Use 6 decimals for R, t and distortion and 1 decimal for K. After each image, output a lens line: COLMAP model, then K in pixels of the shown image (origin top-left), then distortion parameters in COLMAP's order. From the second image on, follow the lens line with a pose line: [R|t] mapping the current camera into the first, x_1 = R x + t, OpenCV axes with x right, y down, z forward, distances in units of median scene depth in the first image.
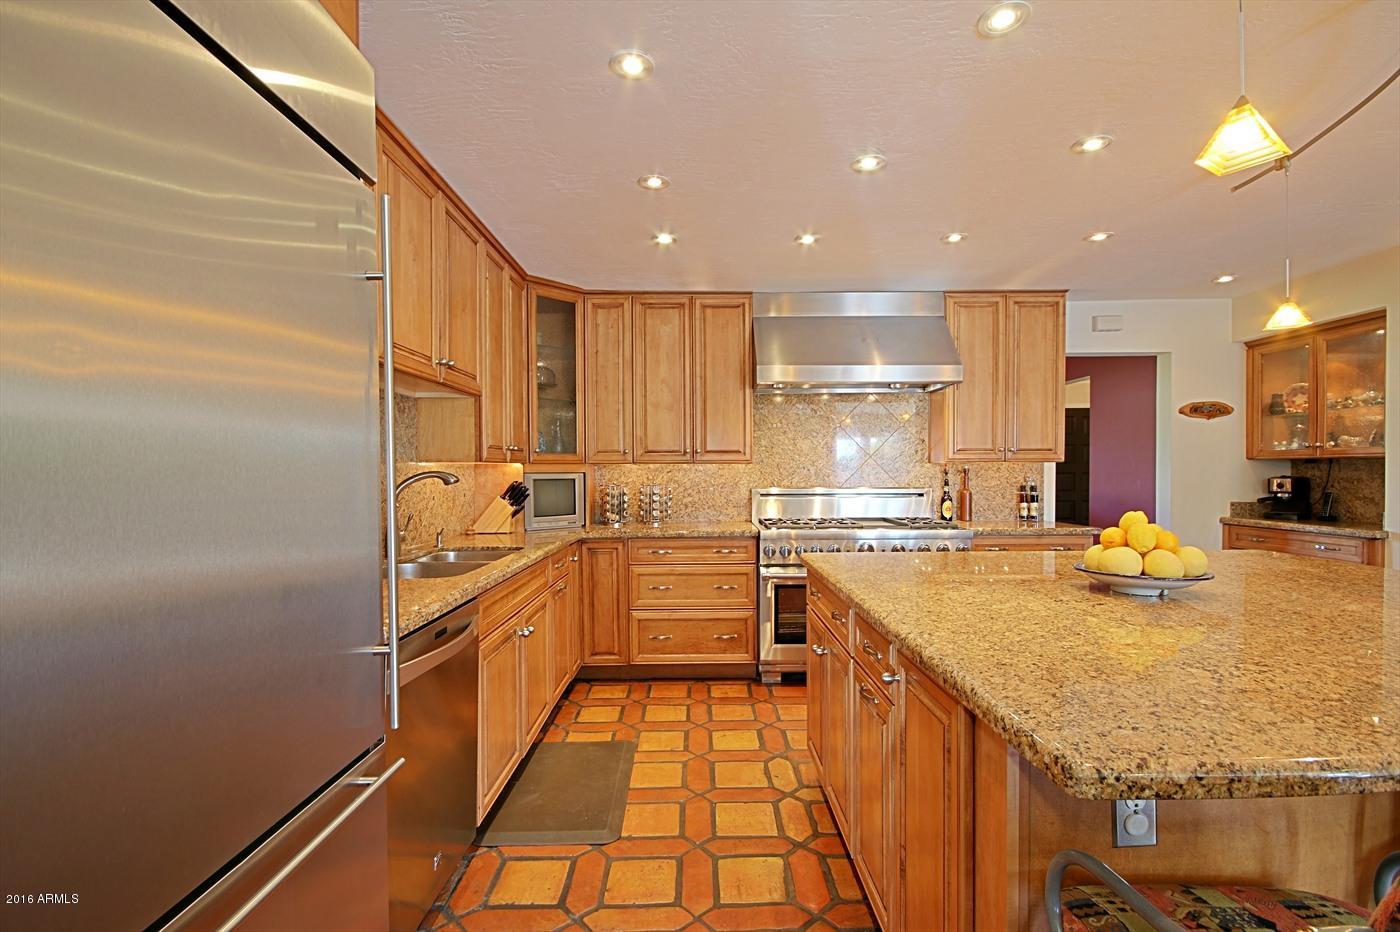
lens RADIAL K [[644.1, 0, 702.5], [0, 644.1, 481.1], [0, 0, 1]] dist [-0.006023, -0.000631]
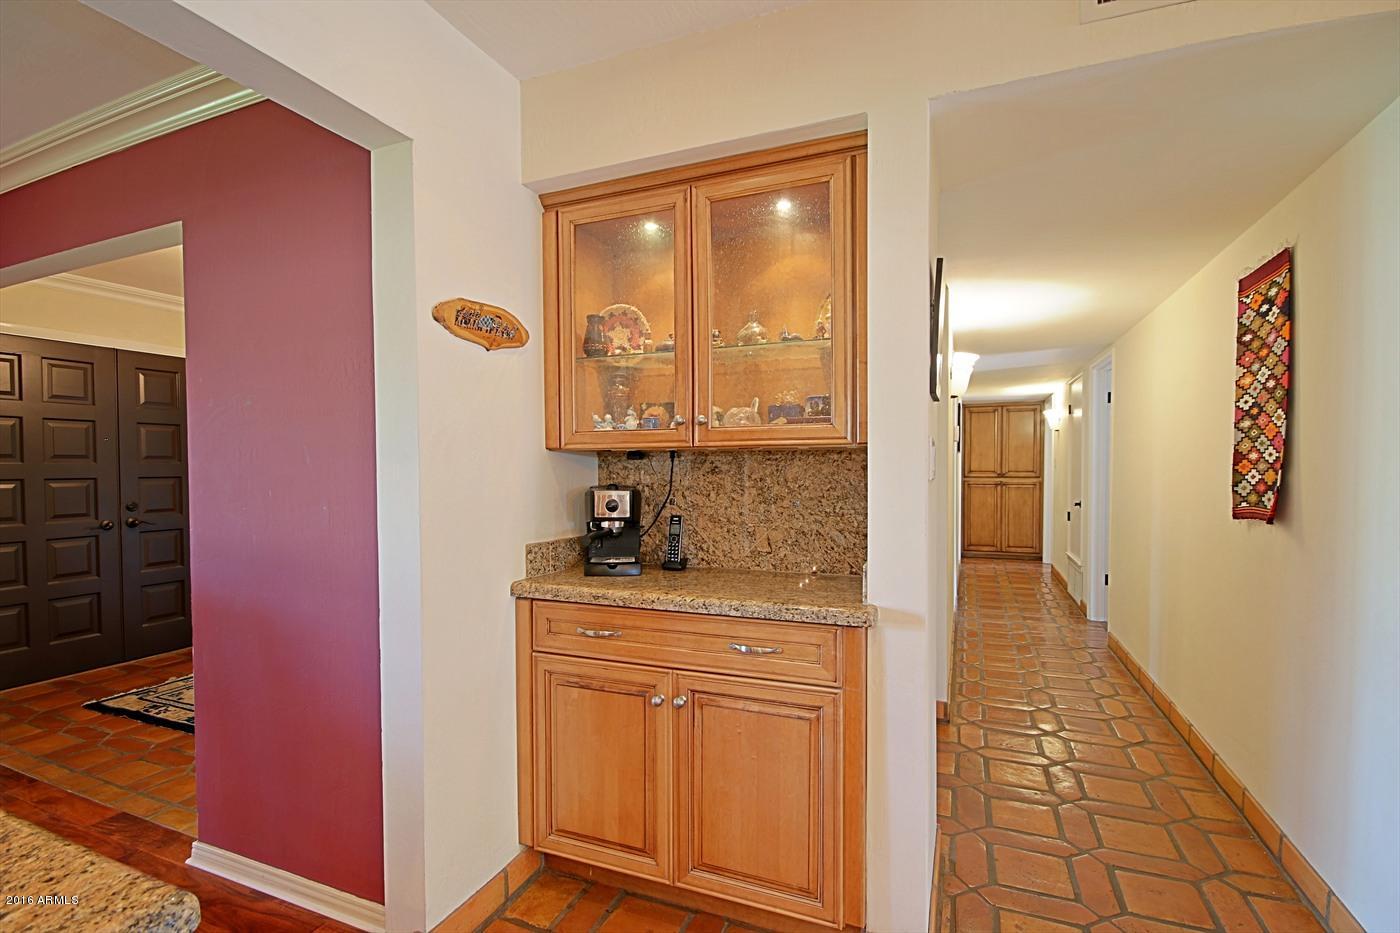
lens RADIAL K [[644.1, 0, 702.5], [0, 644.1, 481.6], [0, 0, 1]] dist [-0.006023, -0.000631]
pose [[0.389262, -0.020936, 0.920889, 0.496349], [0.022064, 0.999667, 0.013401, -0.016200], [-0.920863, 0.015103, 0.389594, 0.767806]]
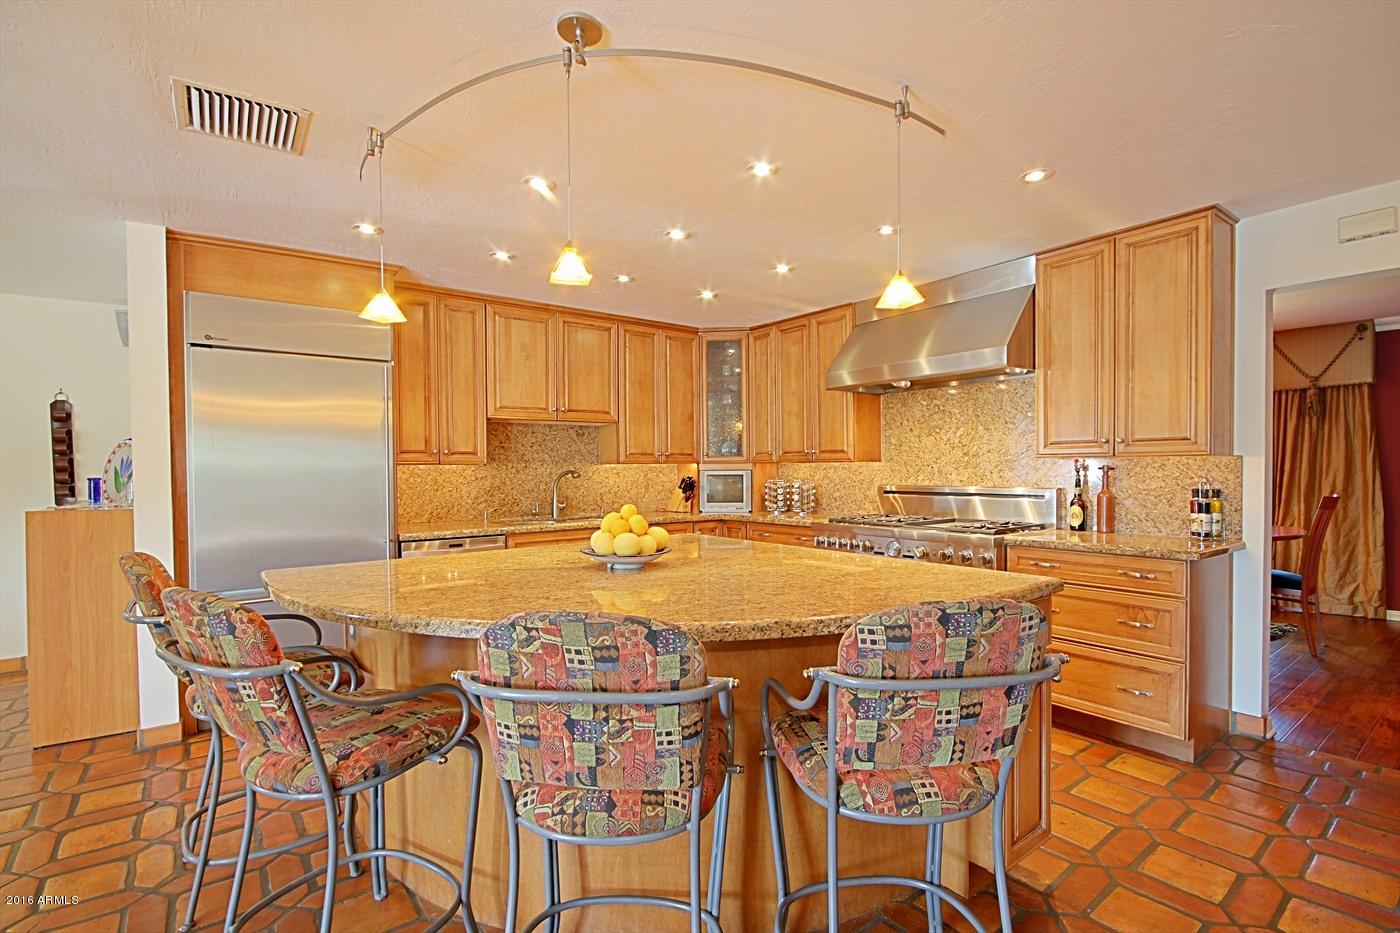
lens RADIAL K [[643.0, 0, 704.8], [0, 643.0, 480.1], [0, 0, 1]] dist [0.001067, 0.000477]
pose [[0.608131, 0.014379, -0.793706, 0.784082], [-0.006828, 0.999894, 0.012883, -0.009085], [0.793807, -0.002415, 0.608165, 0.148974]]
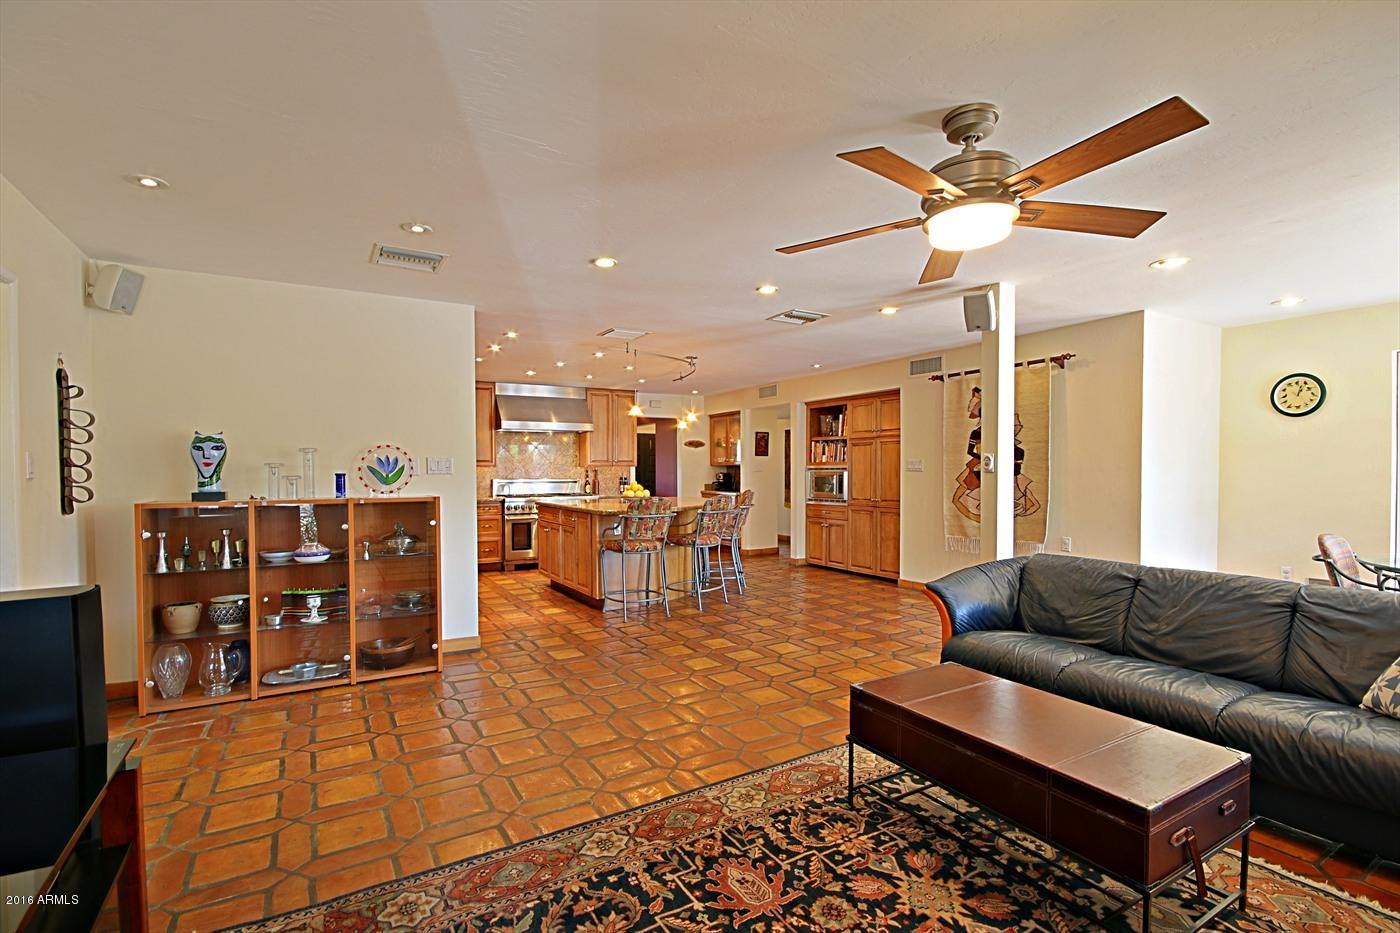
lens RADIAL K [[644.1, 0, 702.5], [0, 644.1, 481.6], [0, 0, 1]] dist [-0.006023, -0.000631]
pose [[0.856437, -0.007786, 0.516194, -0.409134], [0.006614, 0.999970, 0.004109, 0.015979], [-0.516210, -0.000104, 0.856462, -1.059624]]
